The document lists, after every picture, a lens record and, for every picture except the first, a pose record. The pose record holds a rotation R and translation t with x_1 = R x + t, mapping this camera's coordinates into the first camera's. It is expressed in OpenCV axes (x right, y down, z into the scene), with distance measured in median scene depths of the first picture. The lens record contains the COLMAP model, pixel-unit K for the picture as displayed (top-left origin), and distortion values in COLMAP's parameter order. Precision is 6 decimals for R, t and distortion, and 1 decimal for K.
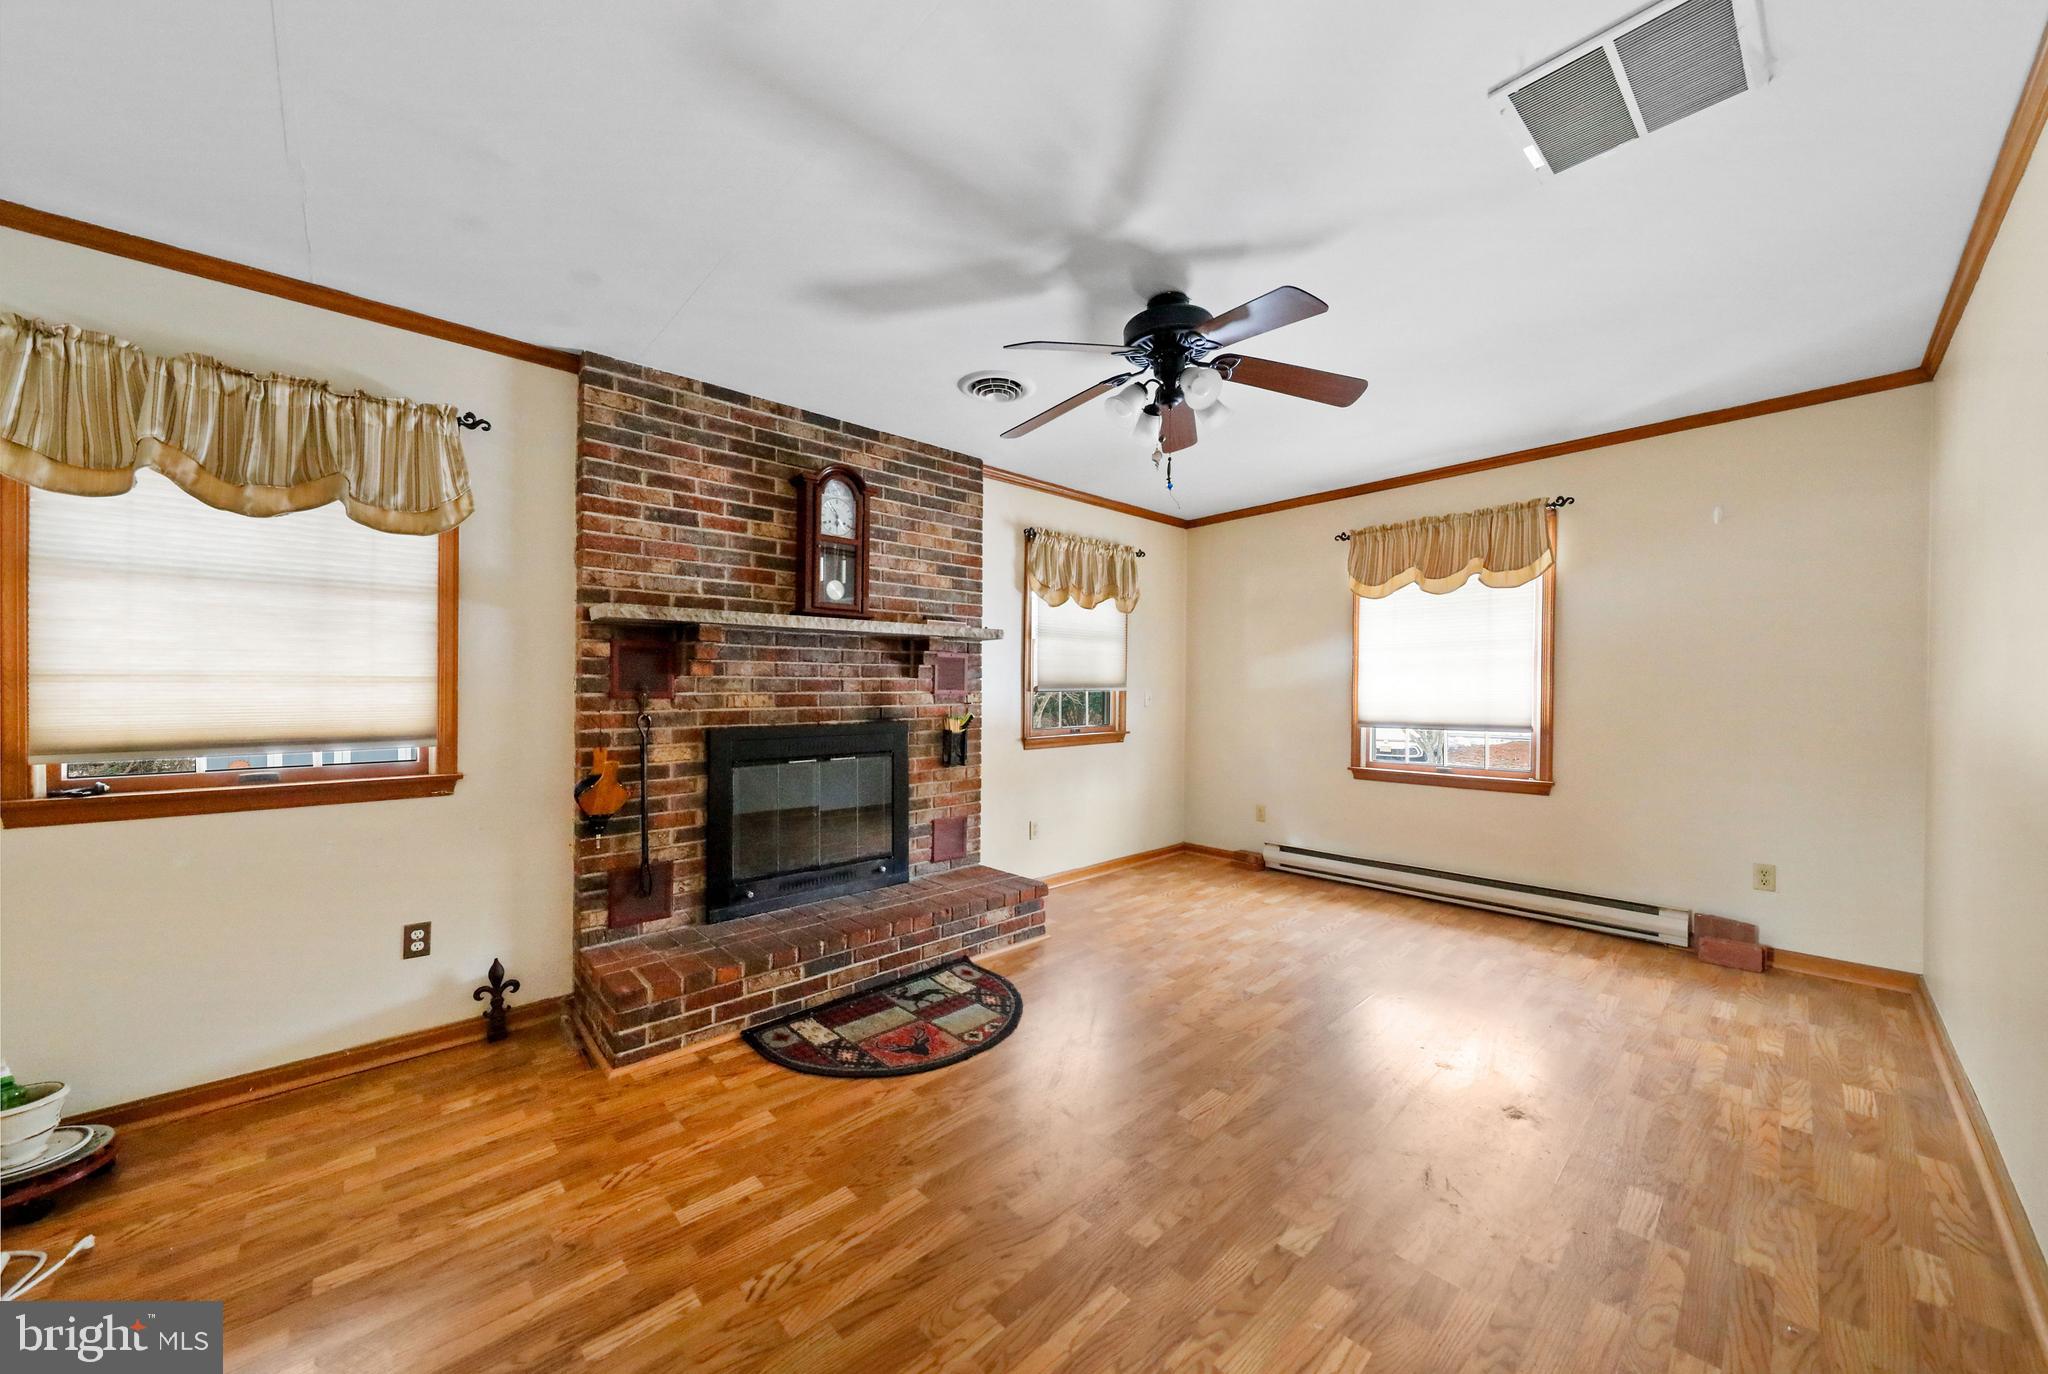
lens RADIAL K [[720.1, 0, 1020.8], [0, 720.1, 680.7], [0, 0, 1]] dist [-0.000360, -0.000248]
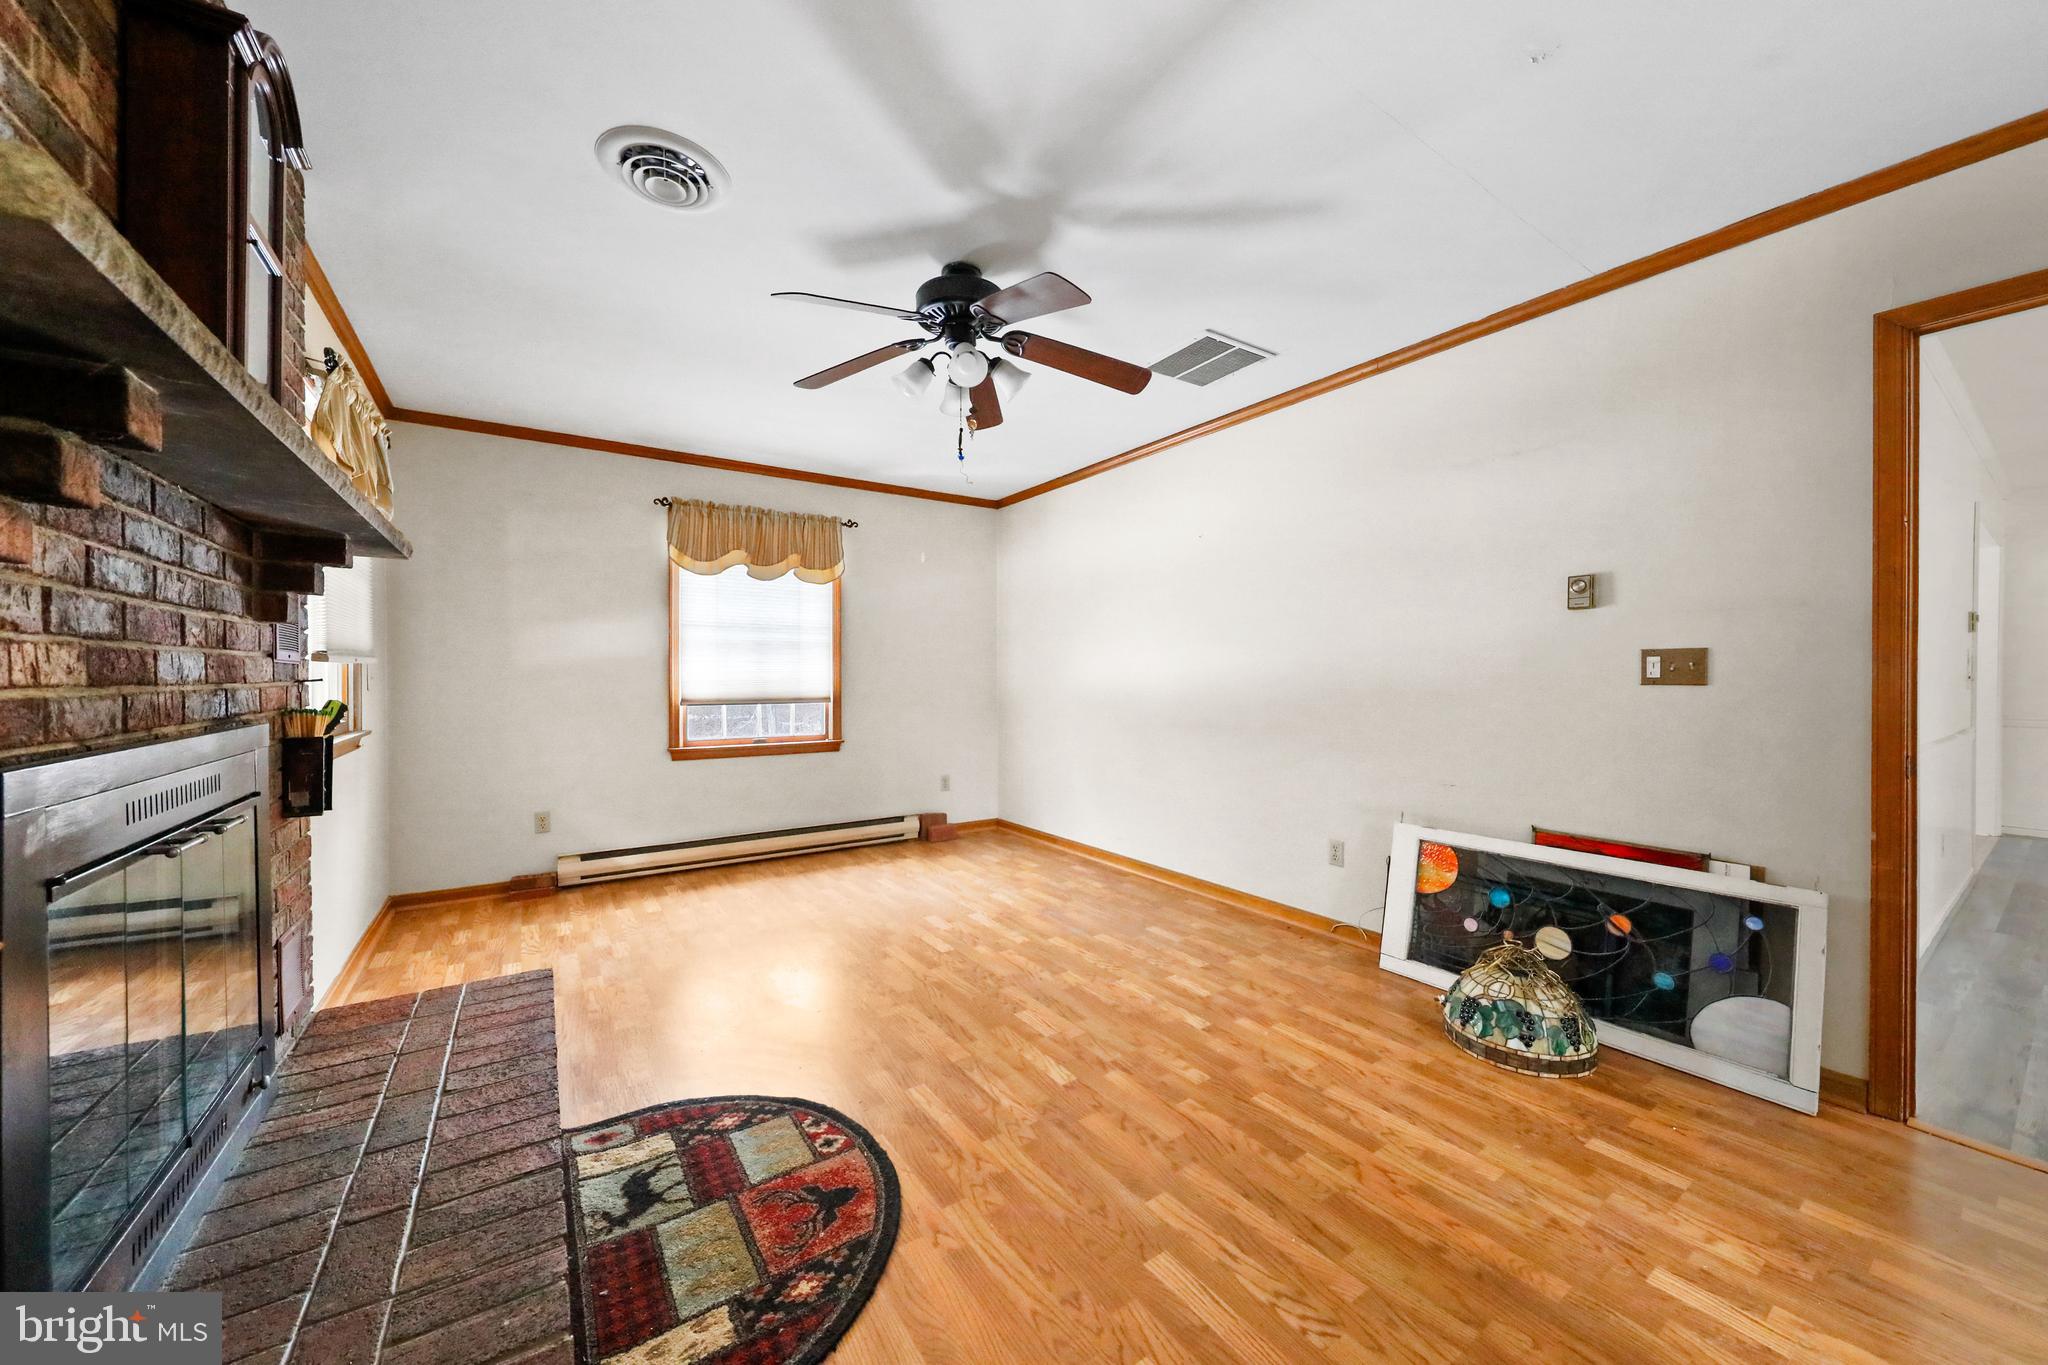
lens RADIAL K [[733.0, 0, 1024.0], [0, 733.0, 682.5], [0, 0, 1]] dist [-0.000914, -0.000091]
pose [[0.146305, -0.004934, 0.989227, -0.583720], [-0.015705, 0.999850, 0.007310, 0.026084], [-0.989115, -0.016606, 0.146206, 0.558170]]
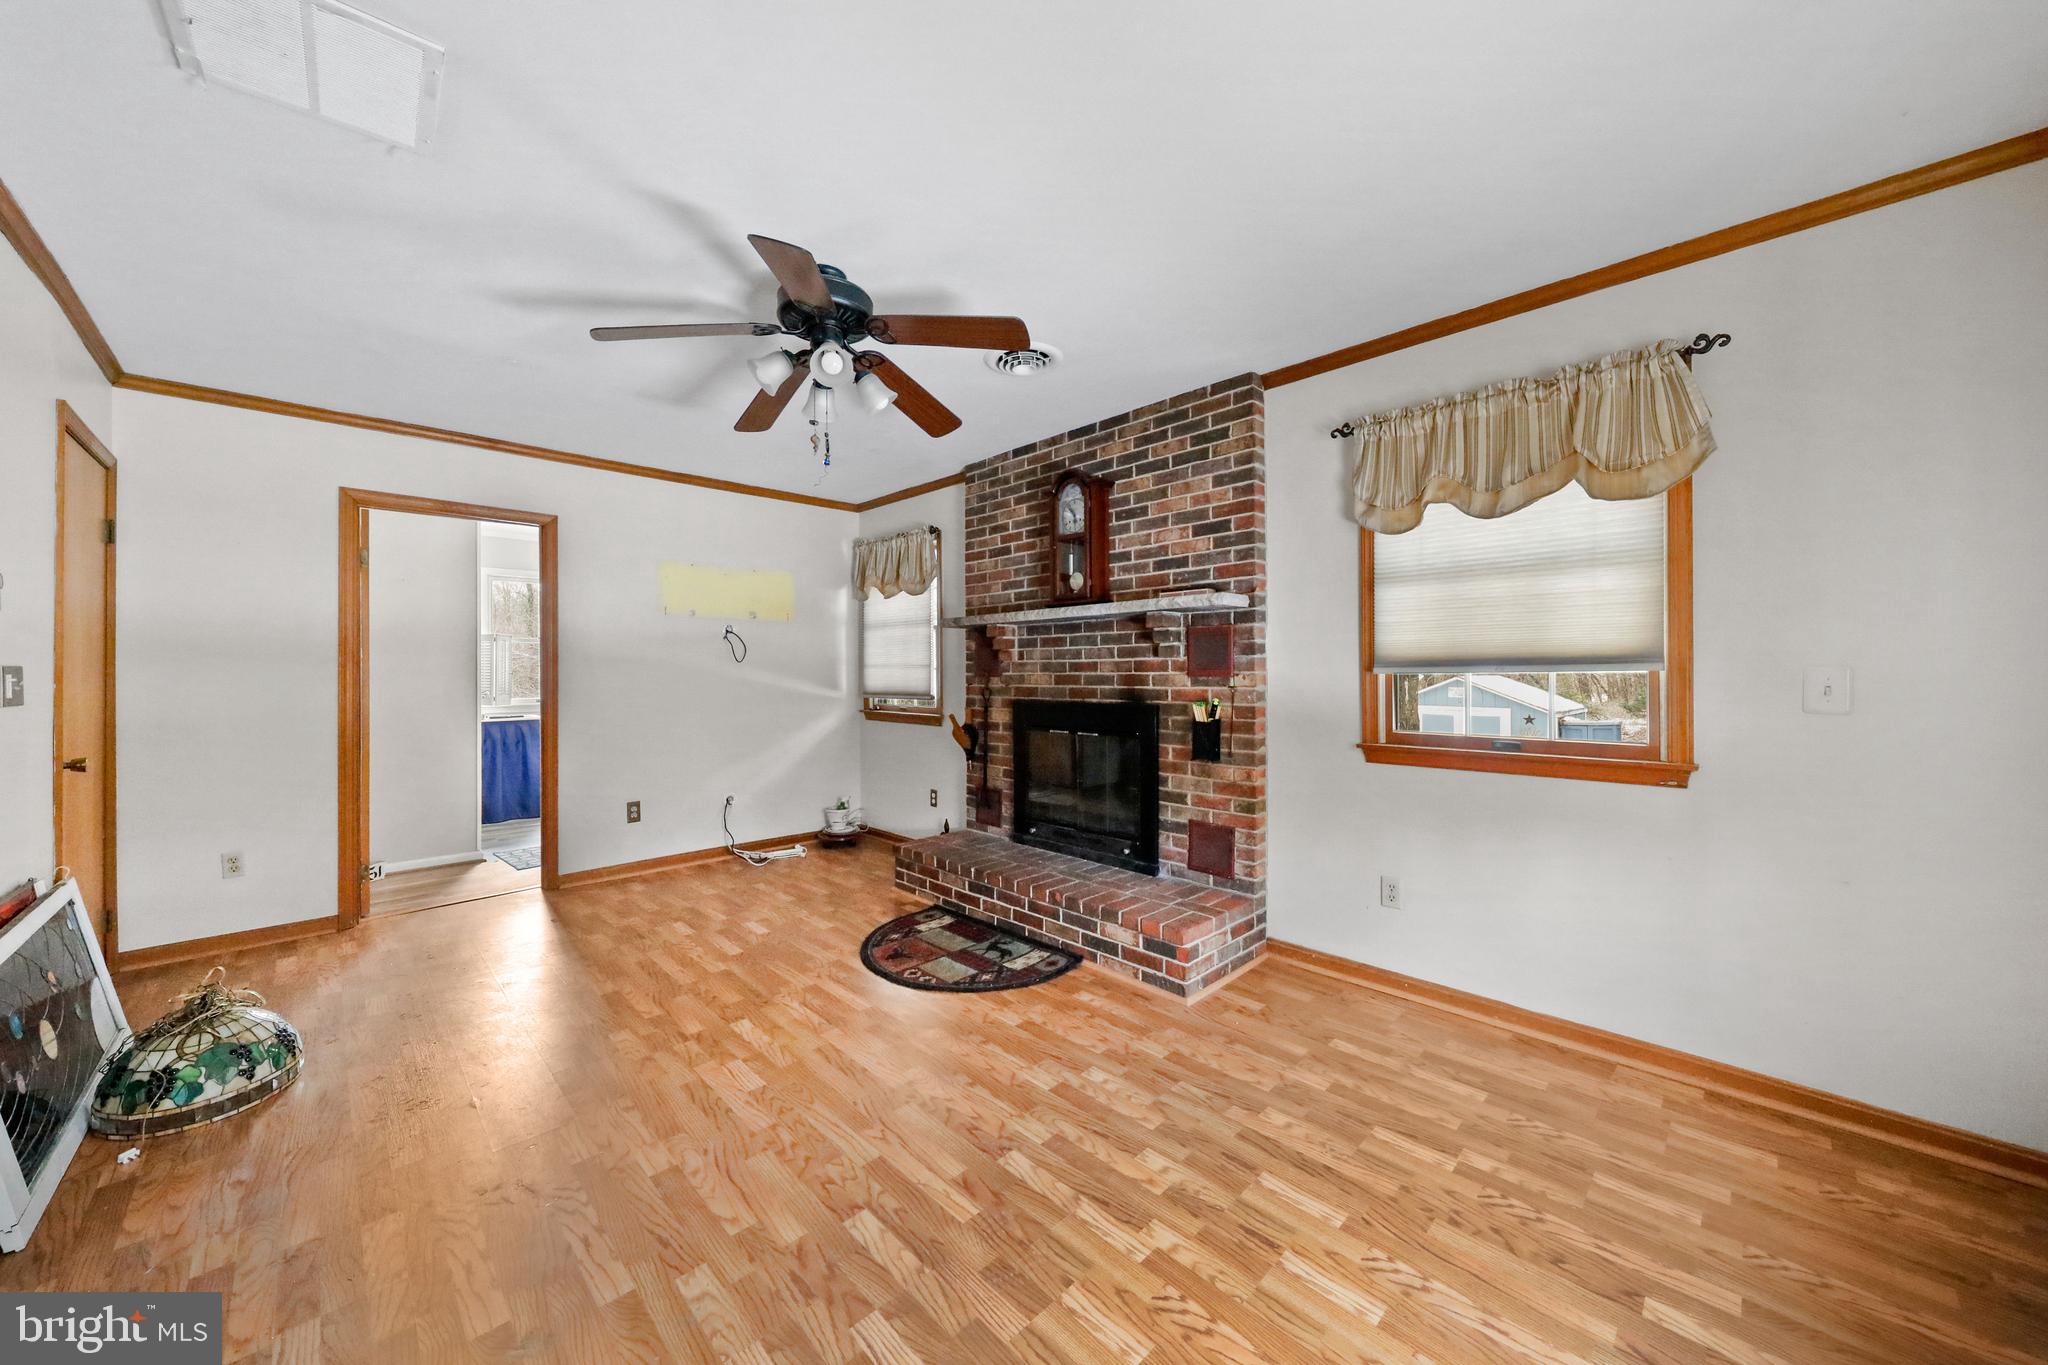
lens RADIAL K [[720.5, 0, 1022.9], [0, 720.5, 641.7], [0, 0, 1]] dist [0.008046, -0.000050]
pose [[0.032713, -0.036179, -0.998810, 0.872881], [0.020502, 0.999159, -0.035521, 0.006090], [0.999255, -0.019315, 0.033427, 0.898595]]
